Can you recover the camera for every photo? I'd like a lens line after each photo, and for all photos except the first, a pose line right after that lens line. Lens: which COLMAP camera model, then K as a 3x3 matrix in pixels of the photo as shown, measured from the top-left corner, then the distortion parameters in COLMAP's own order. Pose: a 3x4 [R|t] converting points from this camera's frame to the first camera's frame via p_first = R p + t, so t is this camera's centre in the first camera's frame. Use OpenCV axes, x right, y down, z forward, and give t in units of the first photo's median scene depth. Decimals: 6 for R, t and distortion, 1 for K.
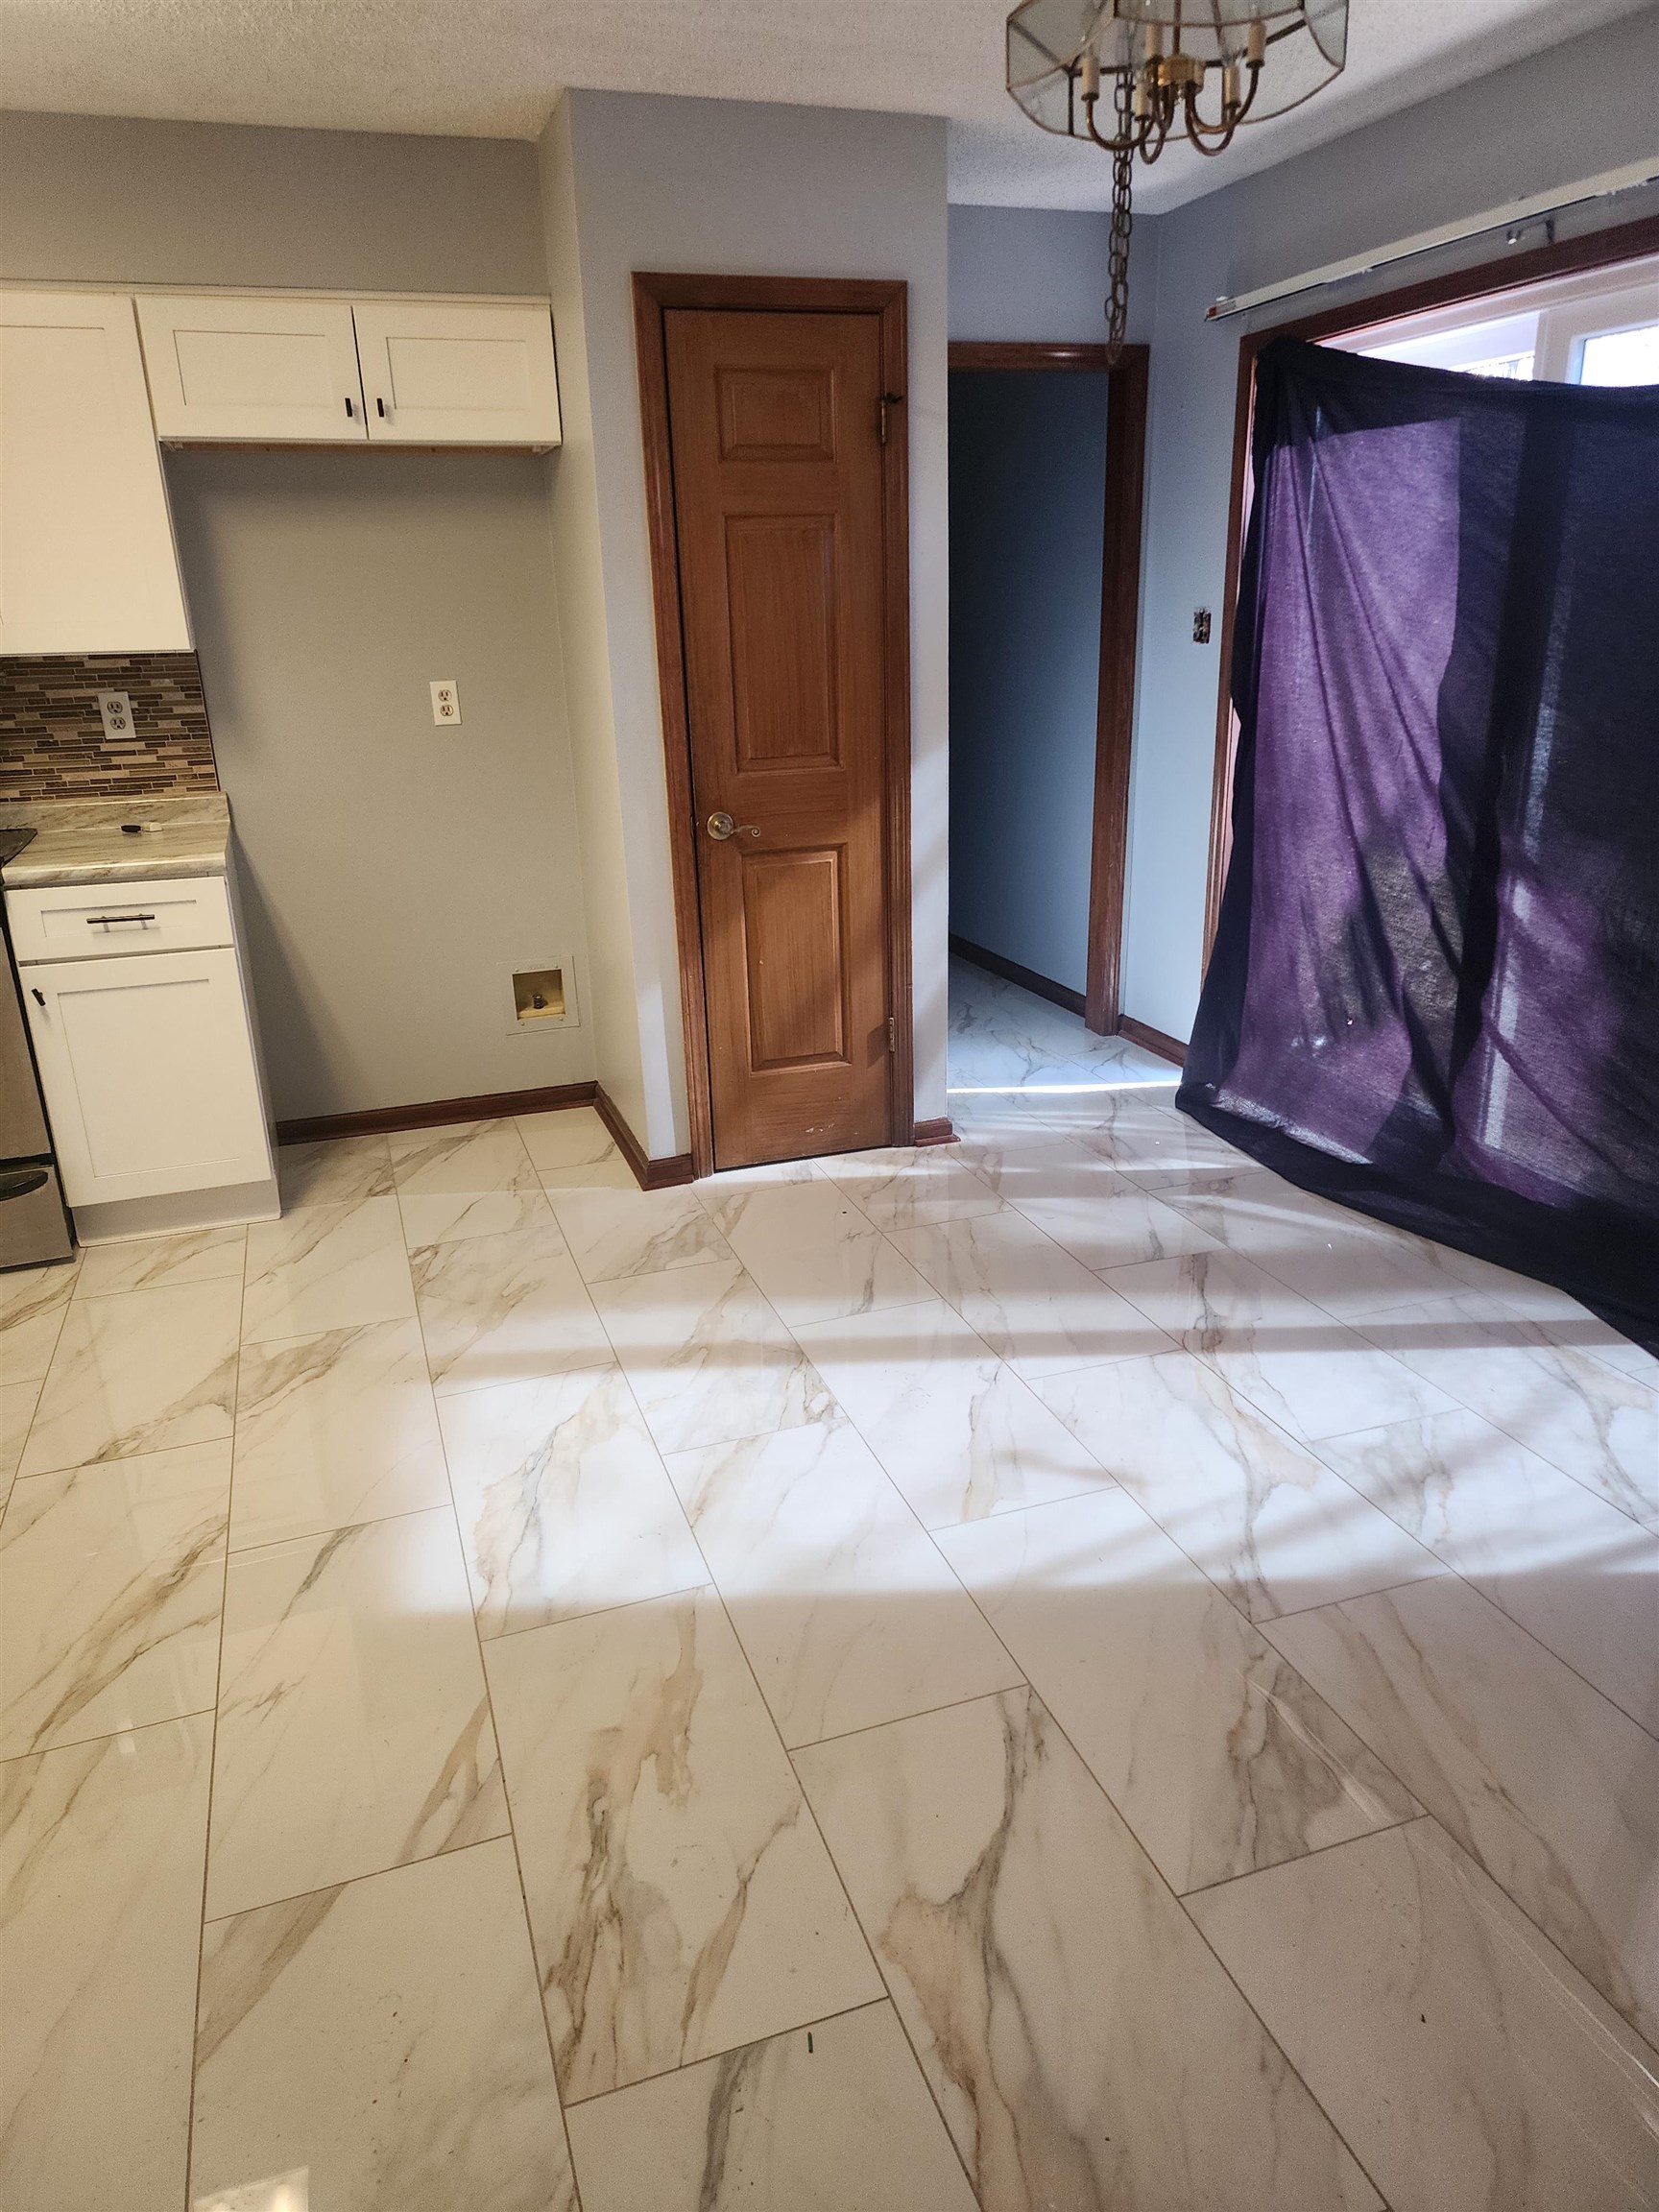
lens RADIAL K [[1476.3, 0, 819.6], [0, 1476.3, 1100.7], [0, 0, 1]] dist [0.084243, -0.073464]
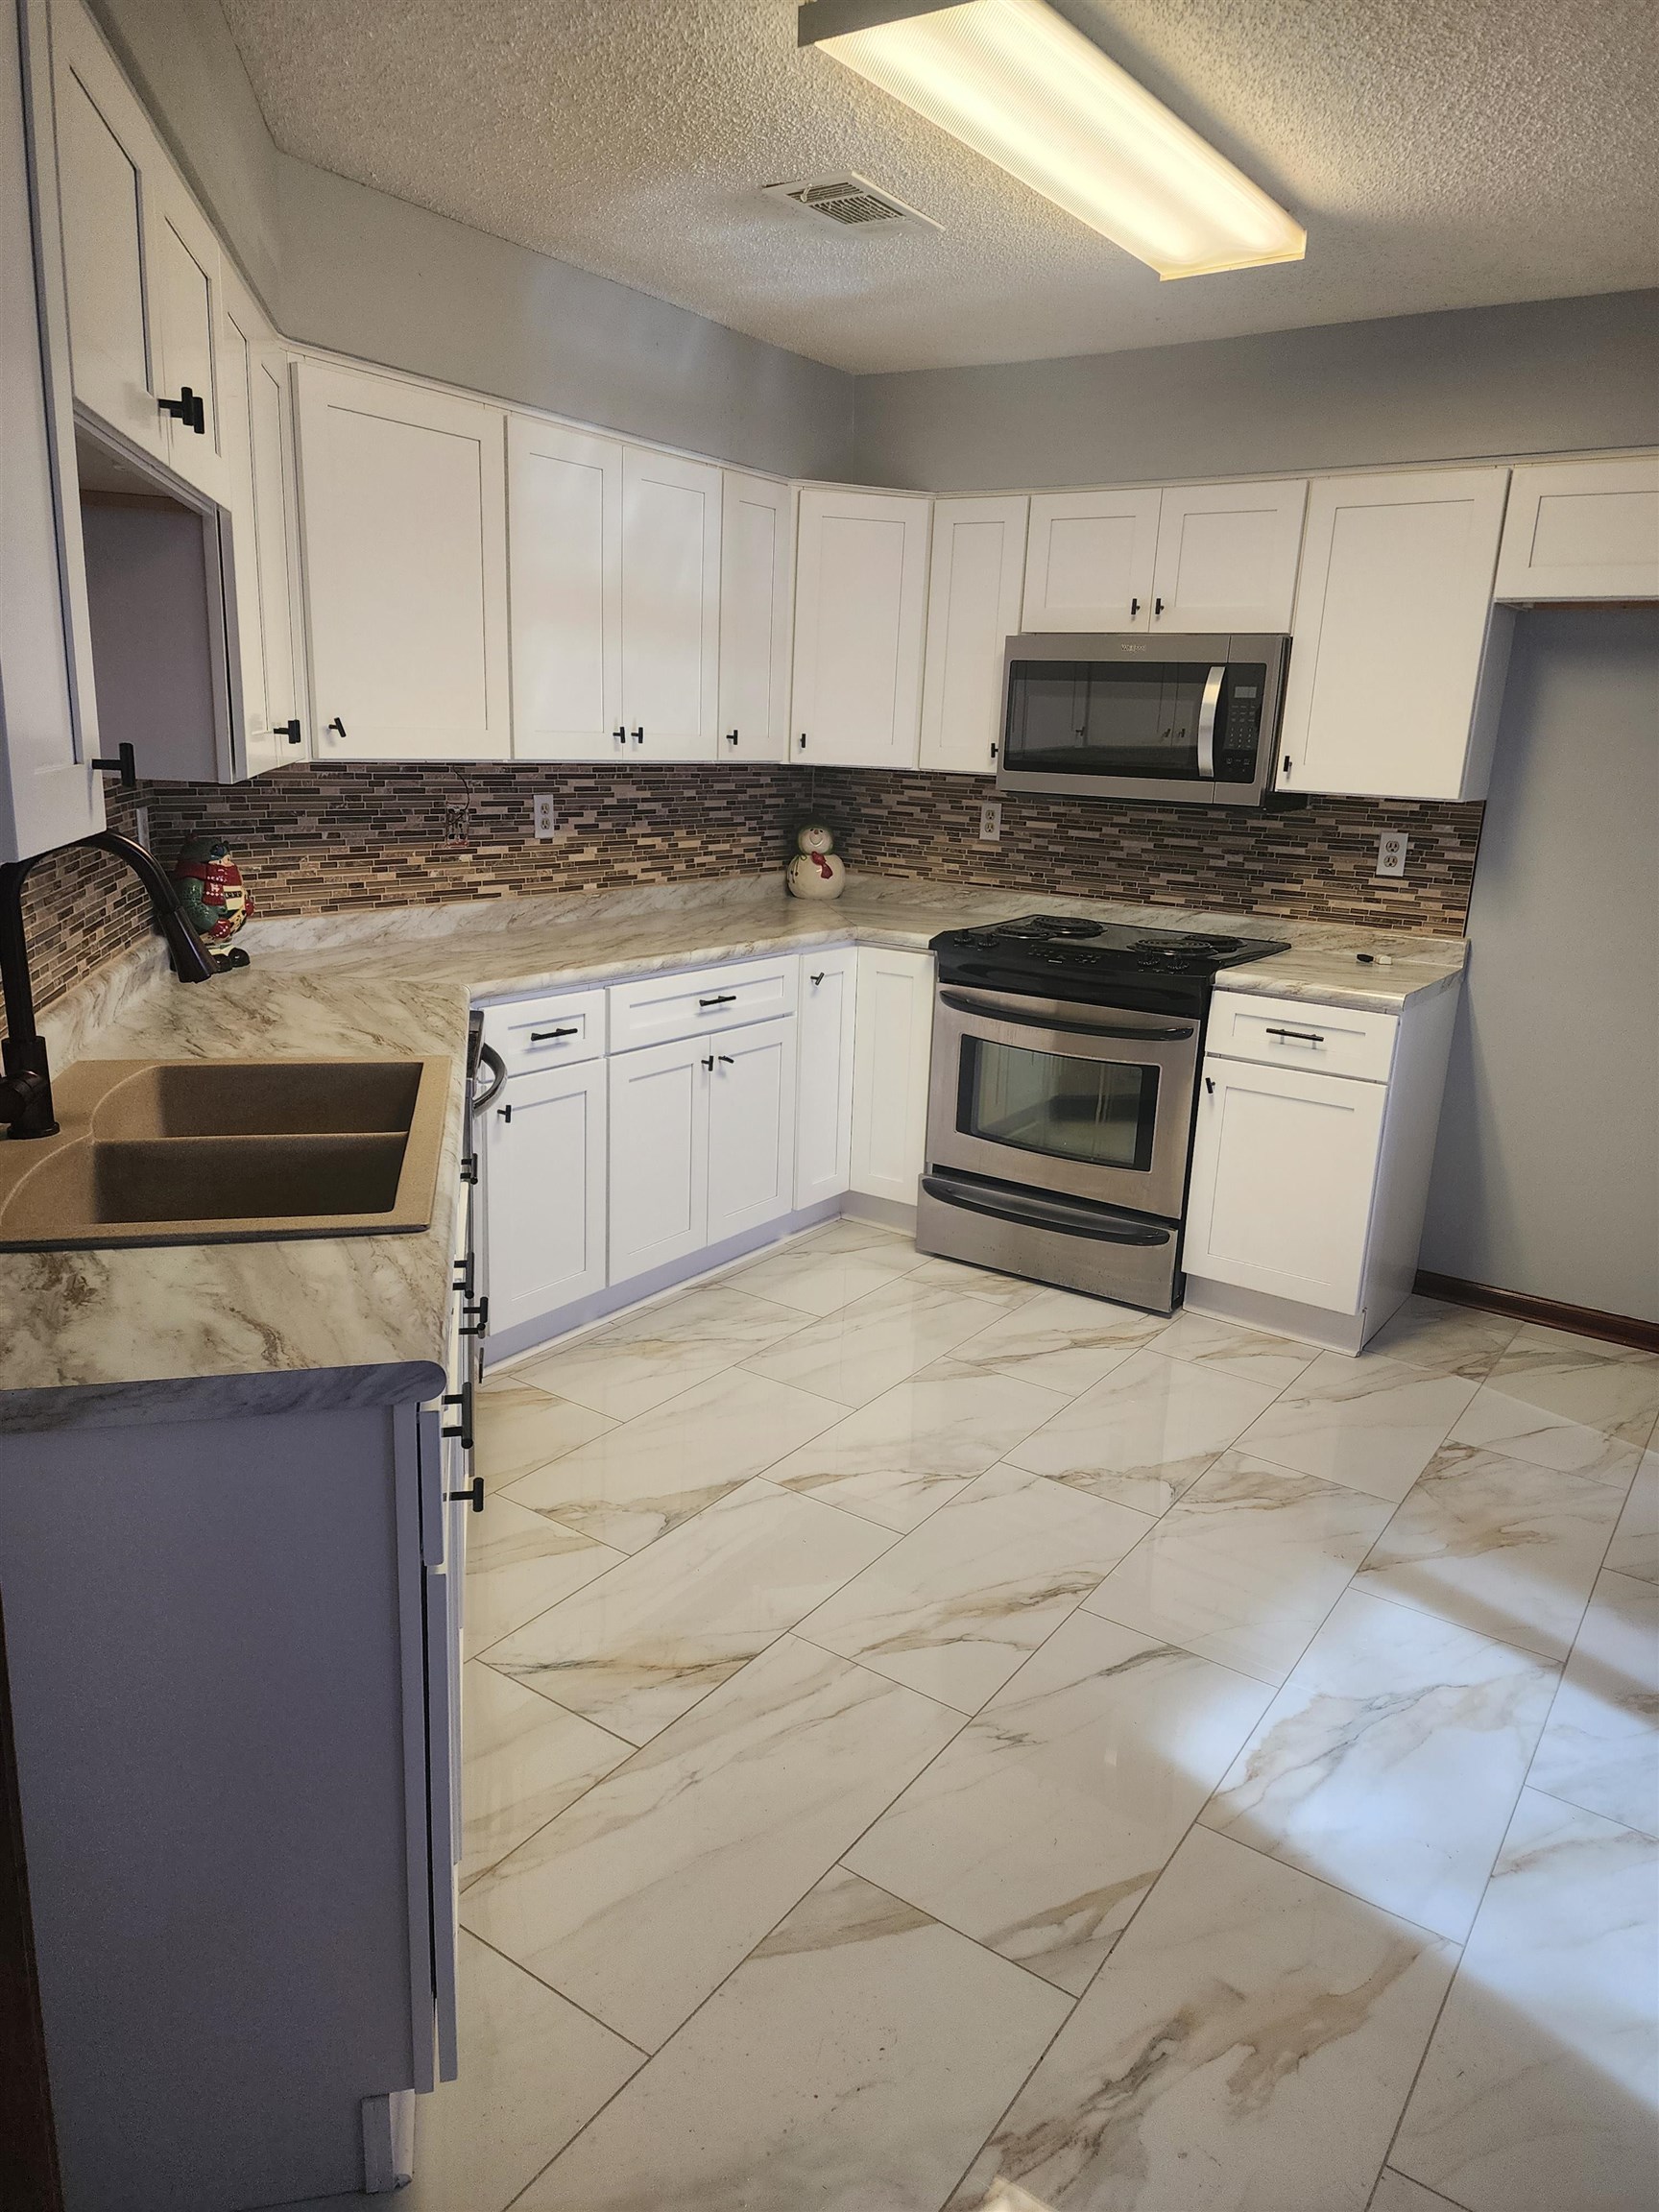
lens RADIAL K [[1476.3, 0, 819.6], [0, 1476.3, 1100.7], [0, 0, 1]] dist [0.084243, -0.073464]
pose [[0.584020, 0.253725, -0.771067, 0.160661], [-0.317668, 0.945574, 0.070540, -0.041030], [0.746999, 0.203747, 0.632835, 0.074133]]
